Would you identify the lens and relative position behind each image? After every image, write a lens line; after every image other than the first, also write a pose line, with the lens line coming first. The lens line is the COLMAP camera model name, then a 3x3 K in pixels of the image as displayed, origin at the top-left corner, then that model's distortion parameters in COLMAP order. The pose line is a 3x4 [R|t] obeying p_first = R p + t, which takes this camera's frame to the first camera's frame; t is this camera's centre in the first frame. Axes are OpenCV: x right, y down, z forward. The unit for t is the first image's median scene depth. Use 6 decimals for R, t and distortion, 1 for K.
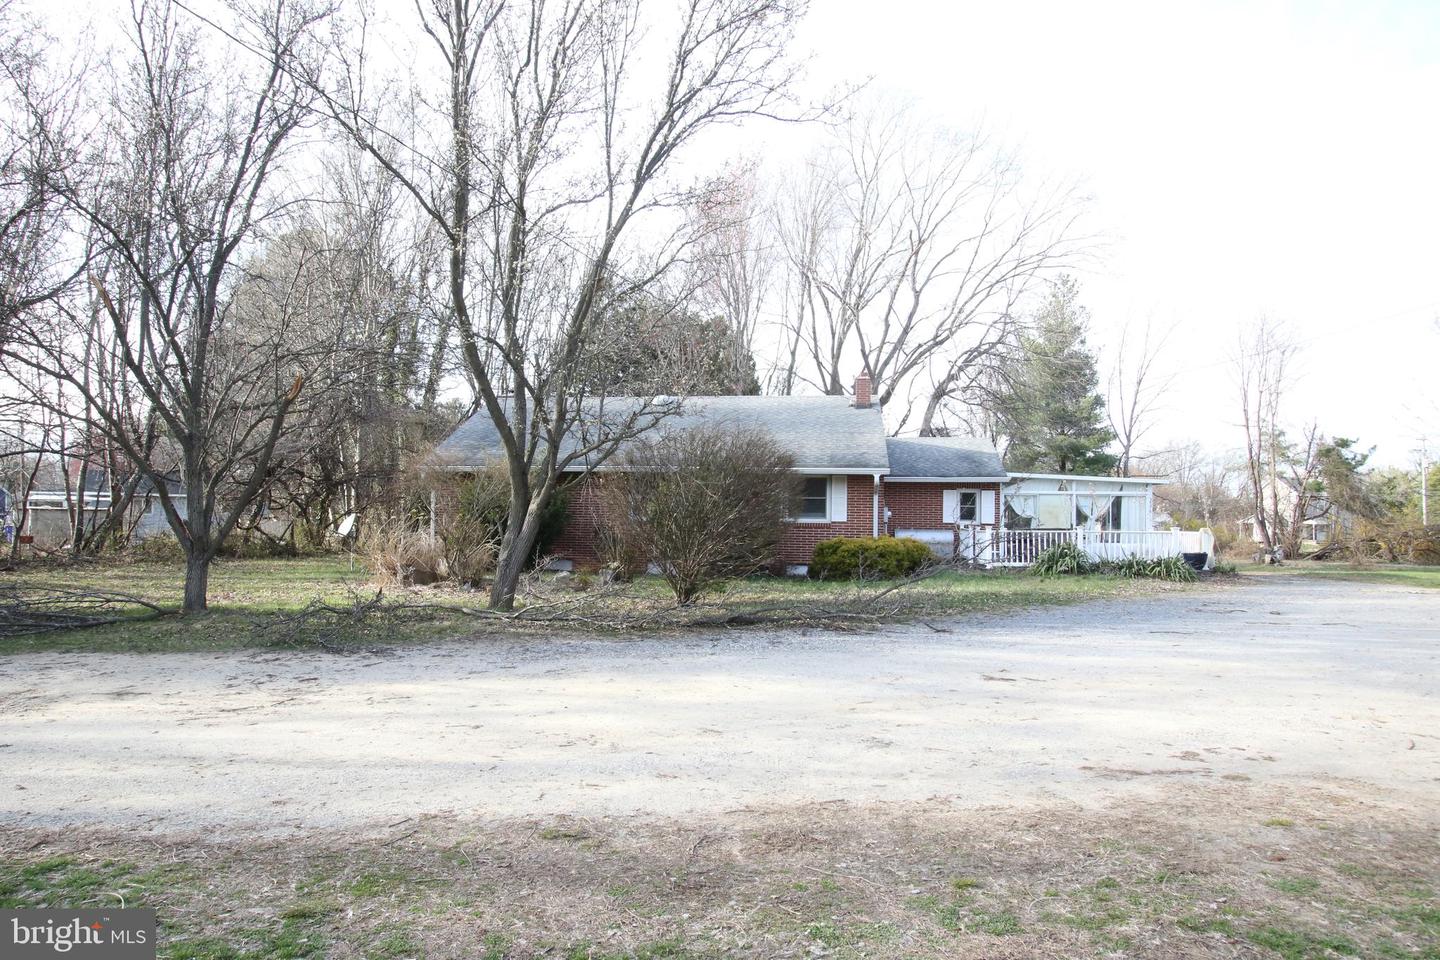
lens RADIAL K [[915.2, 0, 664.2], [0, 915.2, 490.4], [0, 0, 1]] dist [-0.019666, 0.014267]
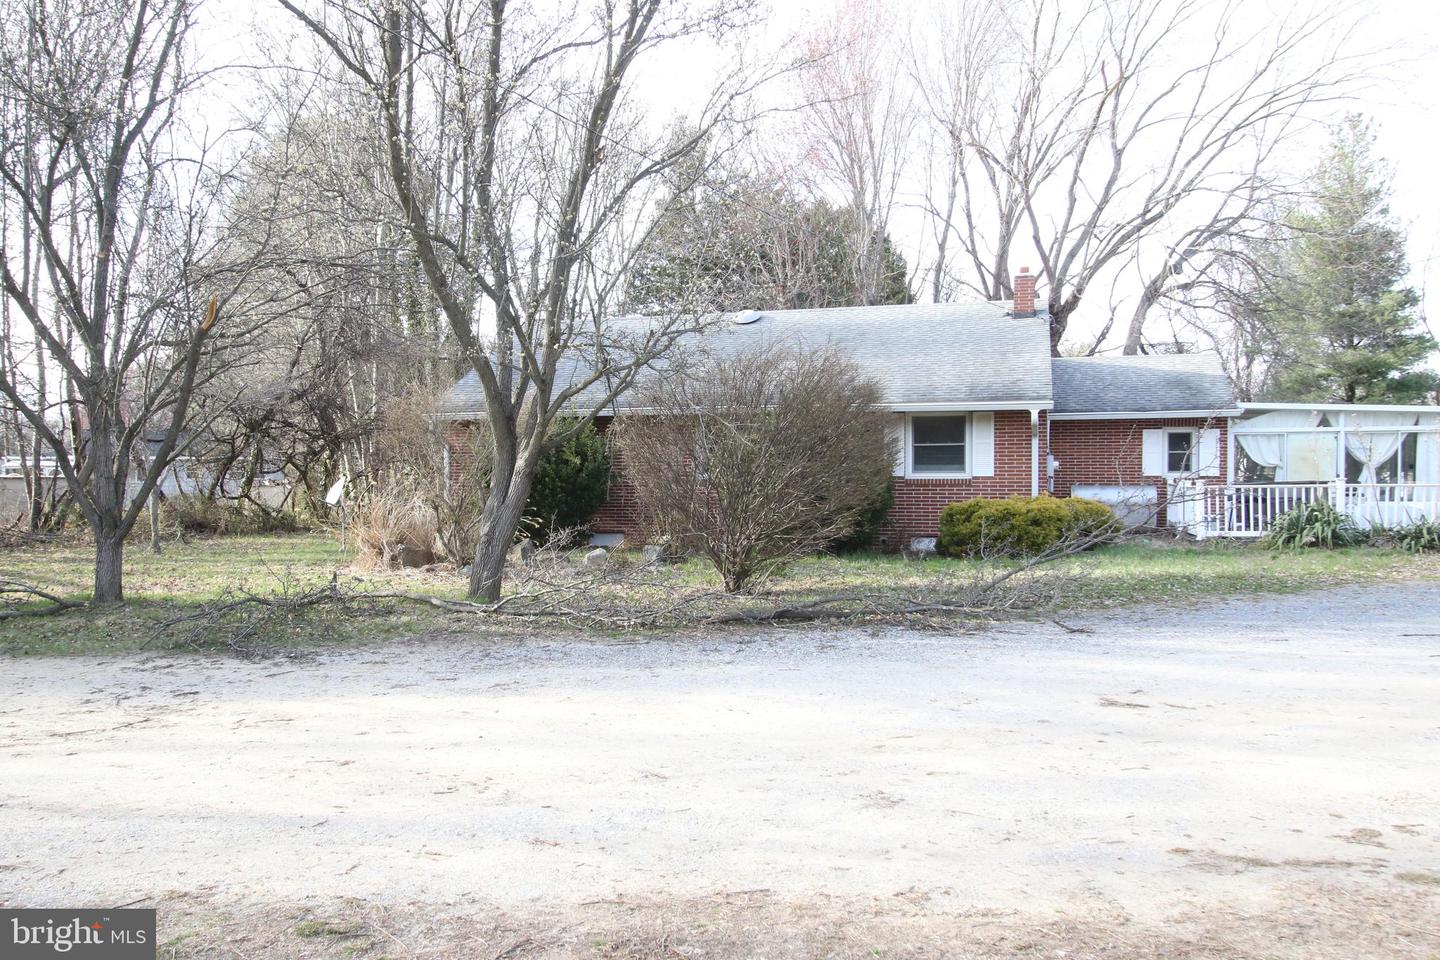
lens RADIAL K [[1171.6, 0, 680.0], [0, 1171.6, 497.2], [0, 0, 1]] dist [-0.010316, 0.032730]
pose [[0.989044, -0.013757, -0.146977, 0.097590], [0.020632, 0.998758, 0.045353, 0.003921], [0.146170, -0.047889, 0.988100, 0.057295]]
